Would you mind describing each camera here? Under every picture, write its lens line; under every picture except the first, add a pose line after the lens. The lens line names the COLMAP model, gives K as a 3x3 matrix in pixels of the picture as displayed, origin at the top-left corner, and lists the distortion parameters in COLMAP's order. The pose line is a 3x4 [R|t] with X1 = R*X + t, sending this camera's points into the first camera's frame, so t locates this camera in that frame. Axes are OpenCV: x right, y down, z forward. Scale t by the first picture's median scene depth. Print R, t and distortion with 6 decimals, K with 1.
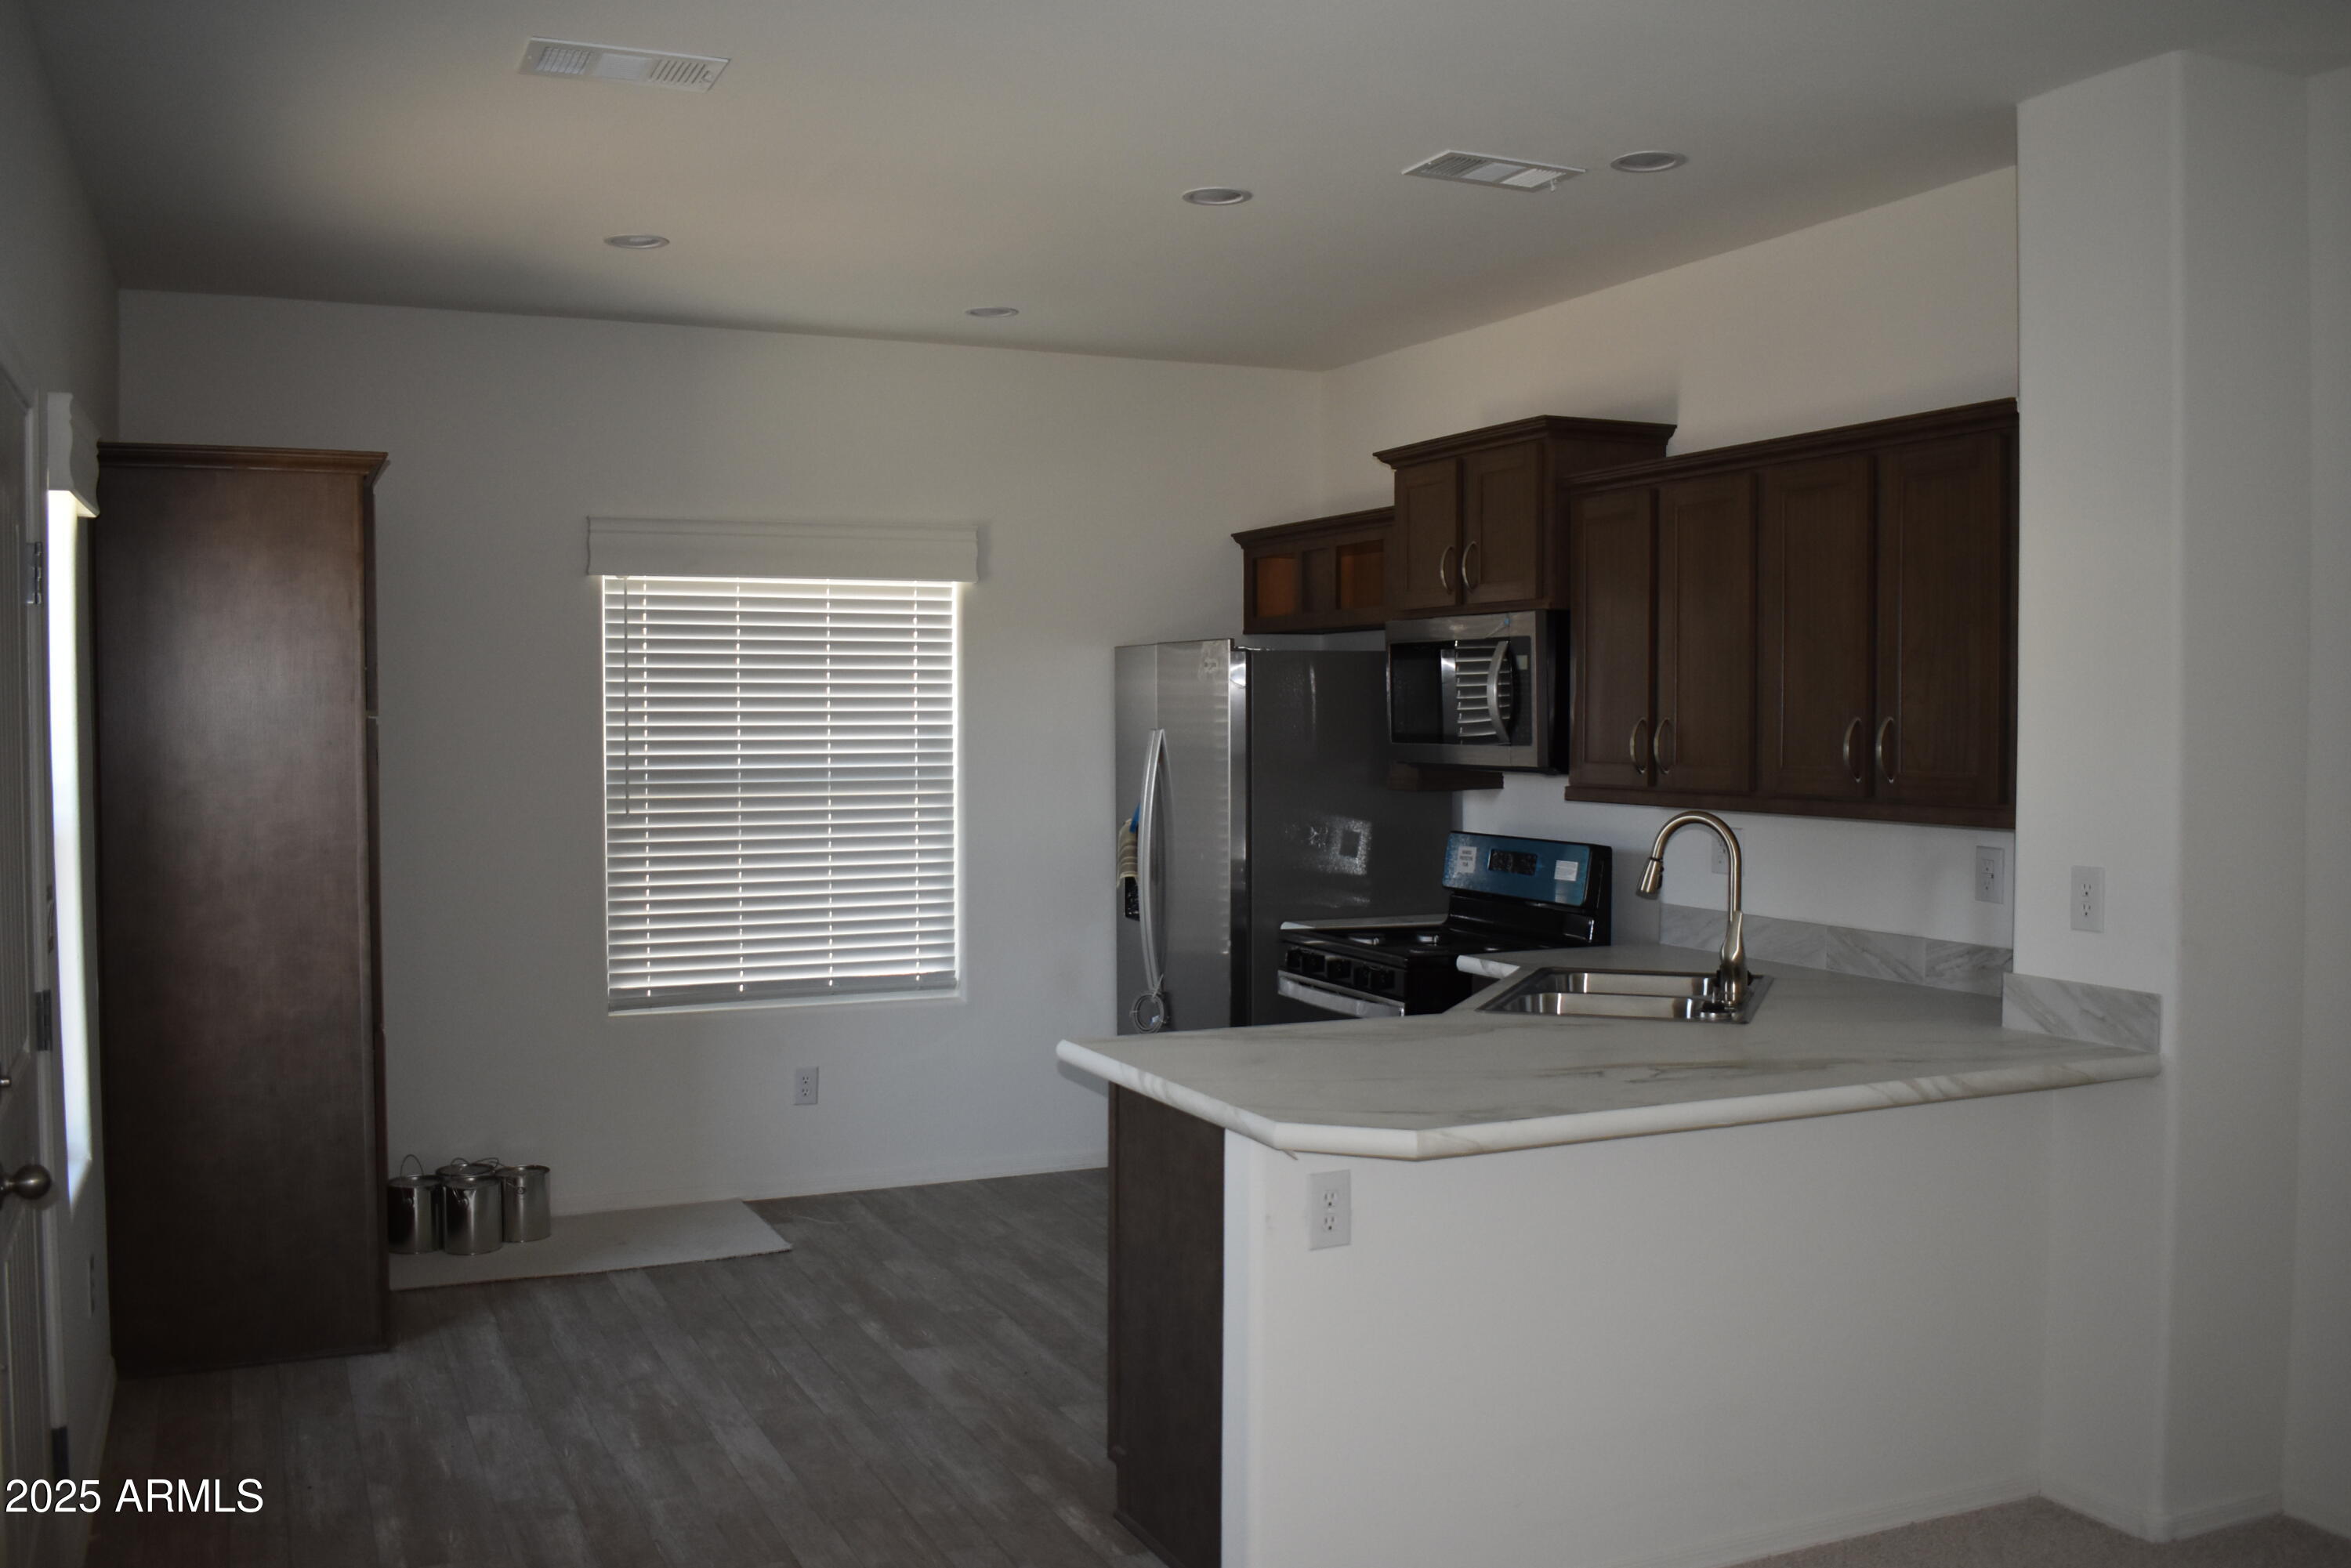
lens RADIAL K [[2078.2, 0, 1167.9], [0, 2078.2, 764.8], [0, 0, 1]] dist [-0.075084, -0.007846]
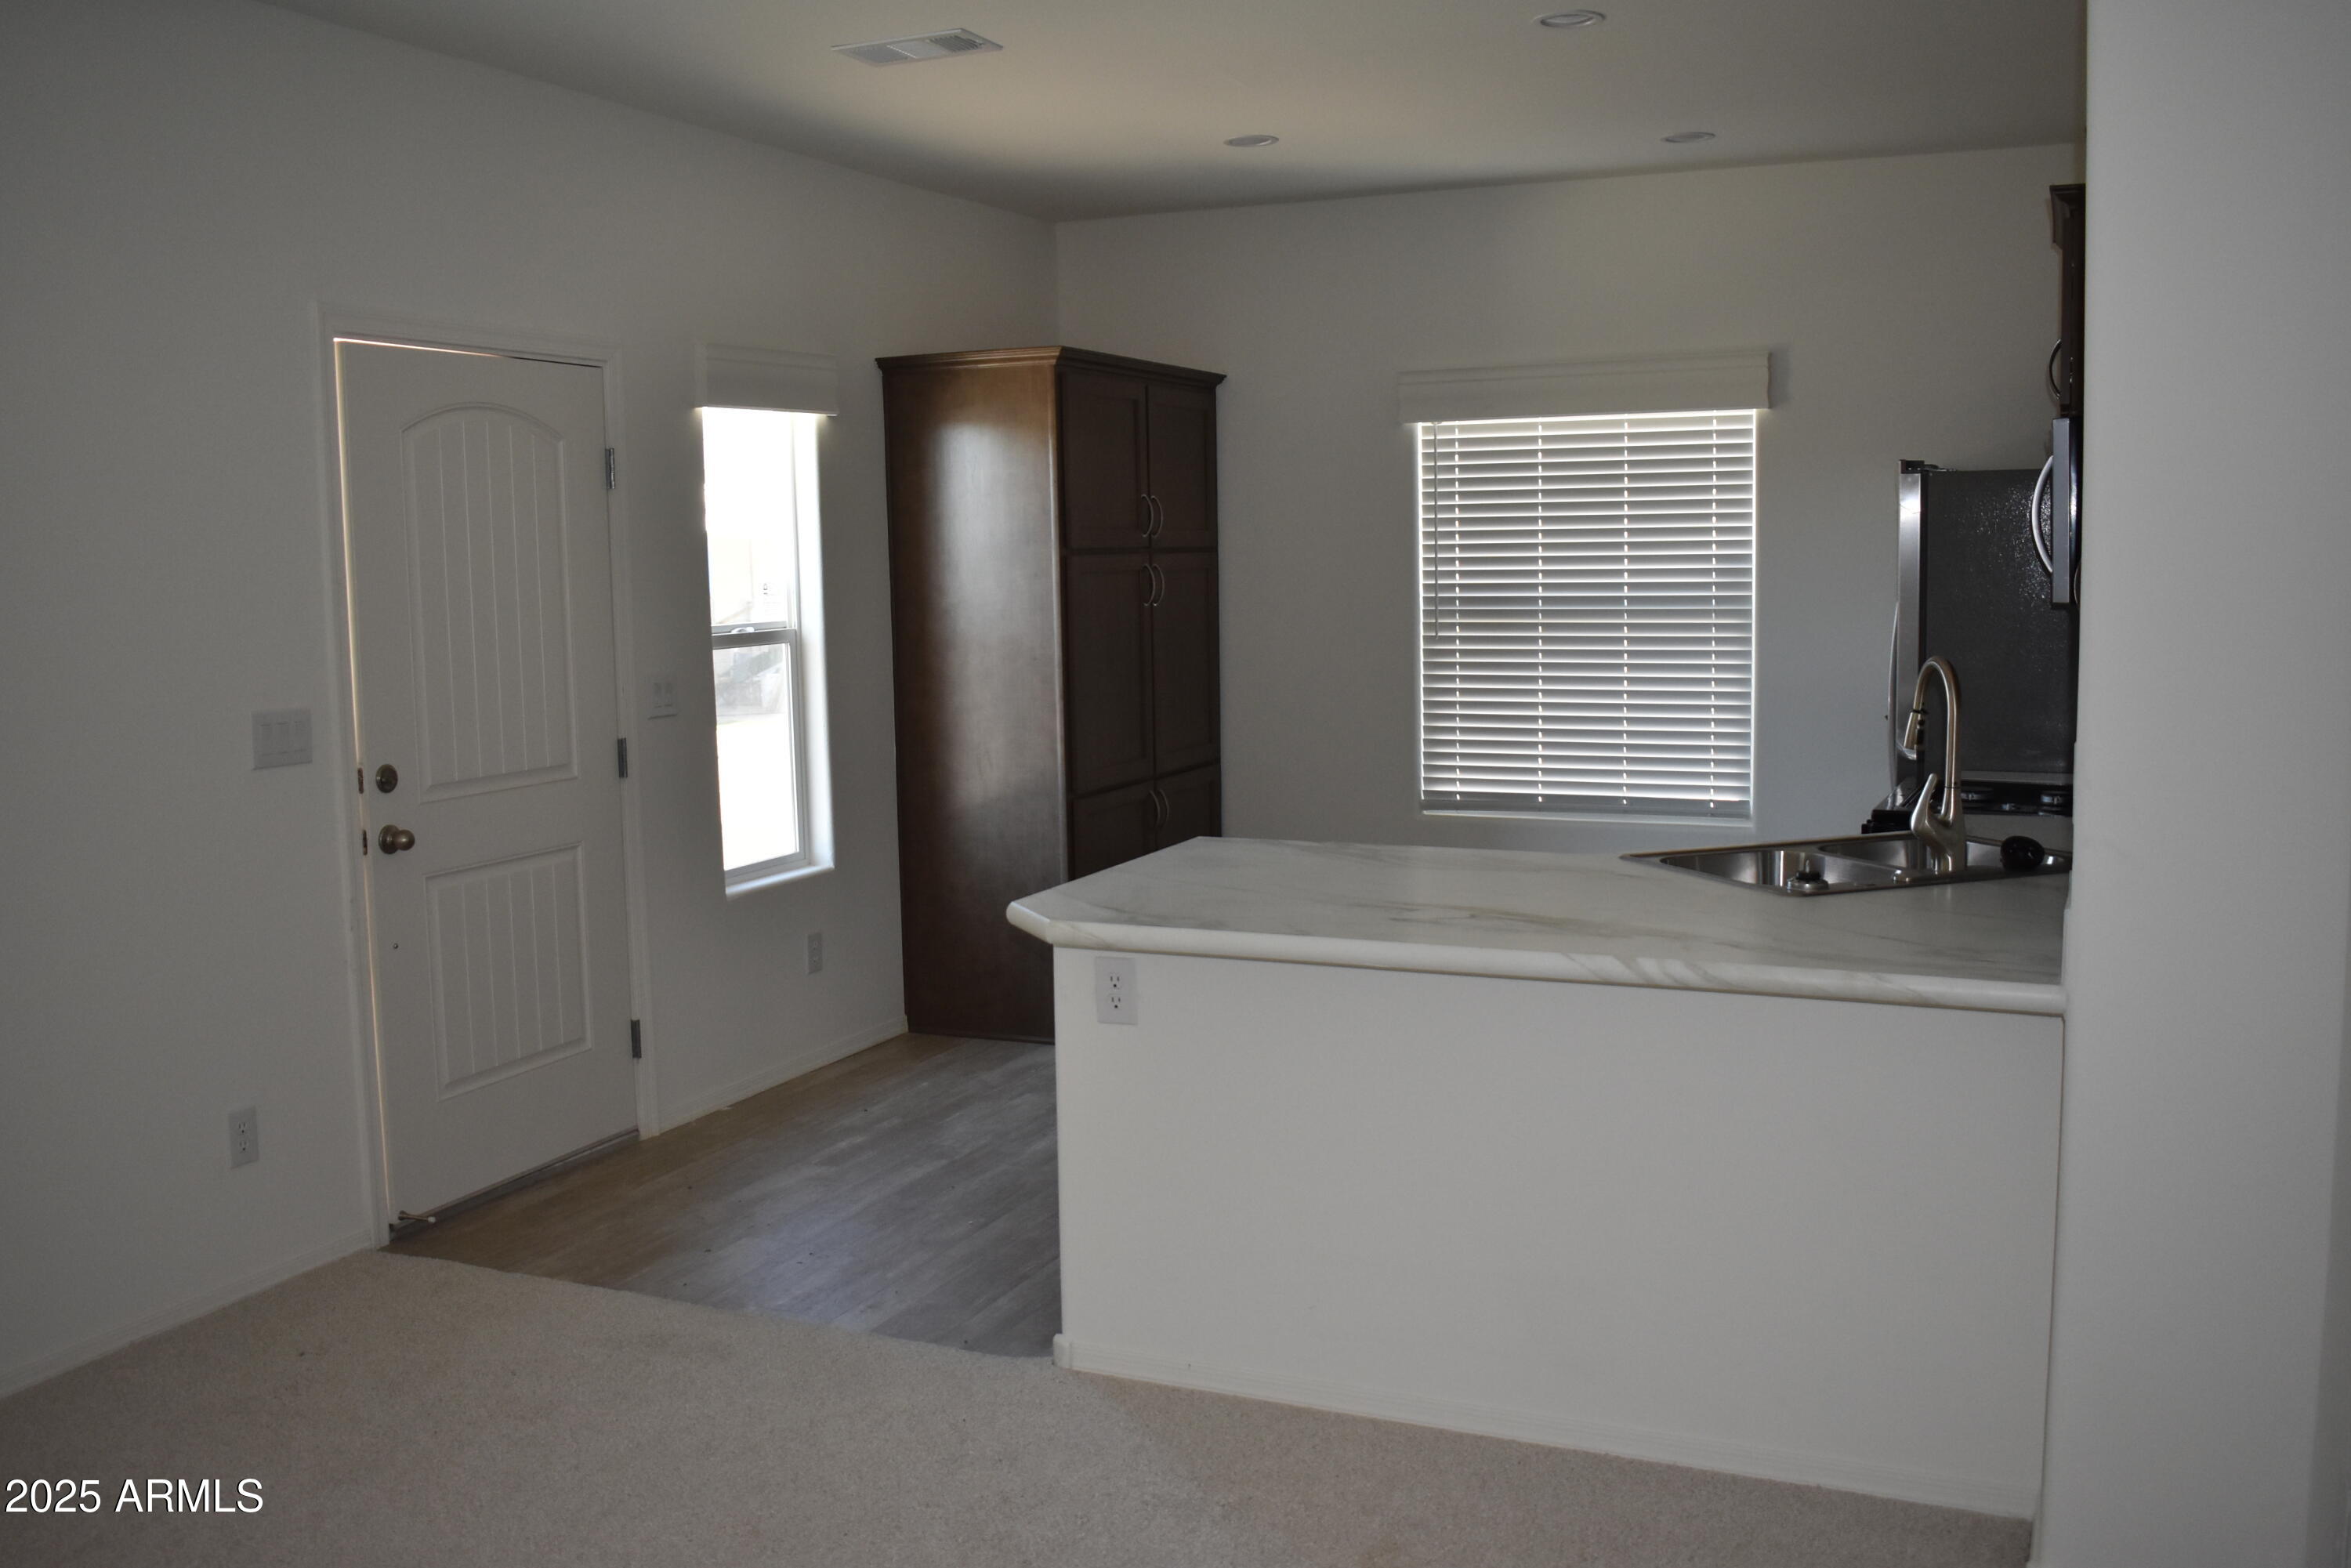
lens RADIAL K [[2078.2, 0, 1167.9], [0, 2078.2, 764.8], [0, 0, 1]] dist [-0.075084, -0.007846]
pose [[0.666437, 0.067685, -0.742482, 0.467970], [-0.003632, 0.996154, 0.087550, -0.004397], [0.745552, -0.055649, 0.664120, 0.135520]]
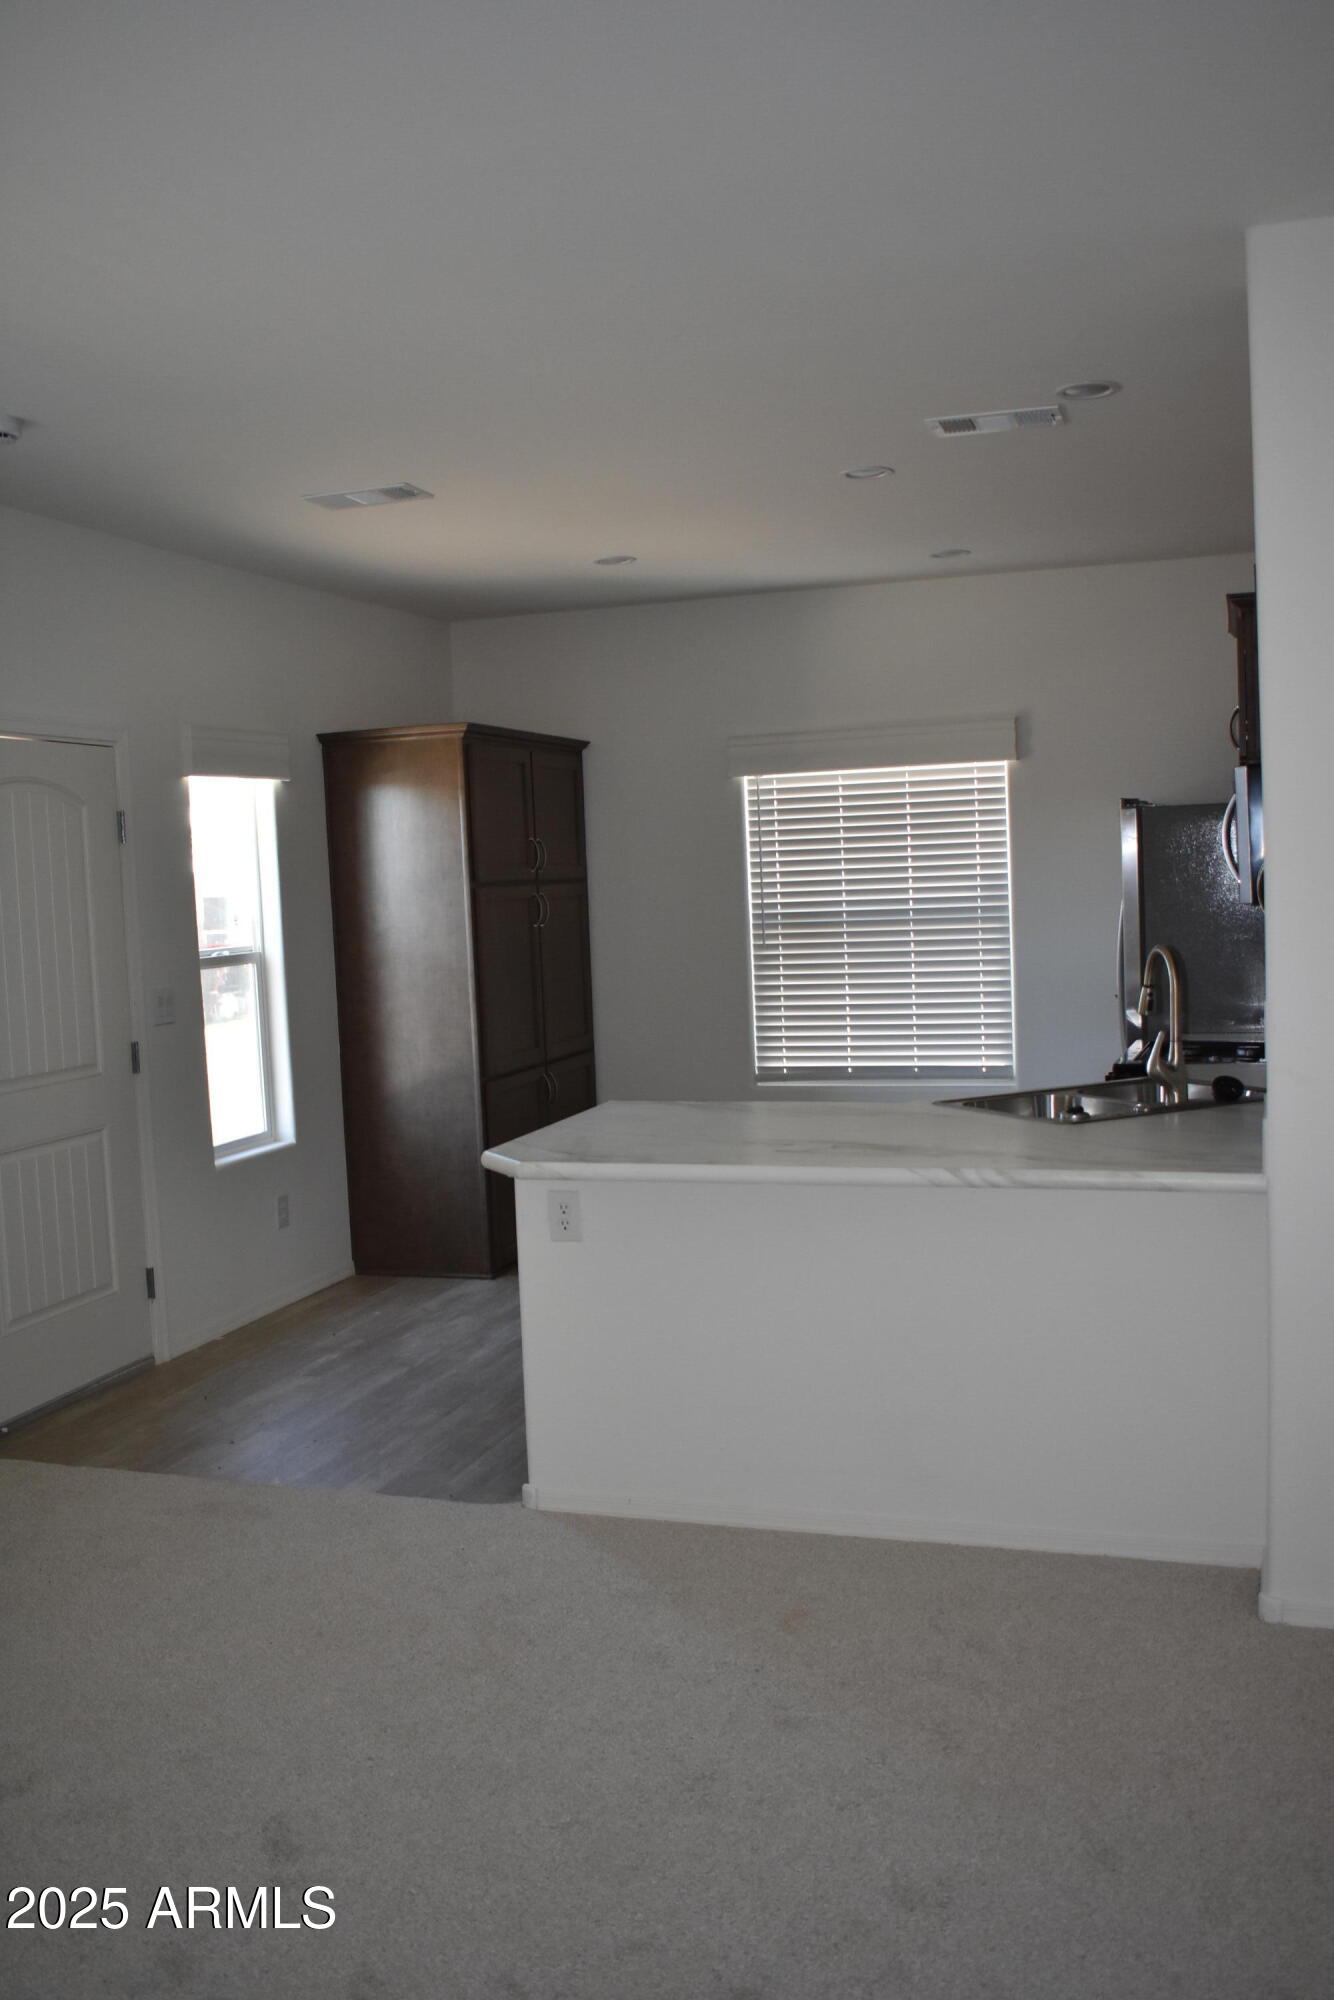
lens RADIAL K [[1768.0, 0, 667.0], [0, 1768.0, 1000.0], [0, 0, 1]] dist [-0.075084, -0.007846]
pose [[0.735030, 0.020425, -0.677727, 0.497461], [0.021496, 0.998342, 0.053401, -0.003822], [0.677694, -0.053820, 0.733372, 0.061319]]
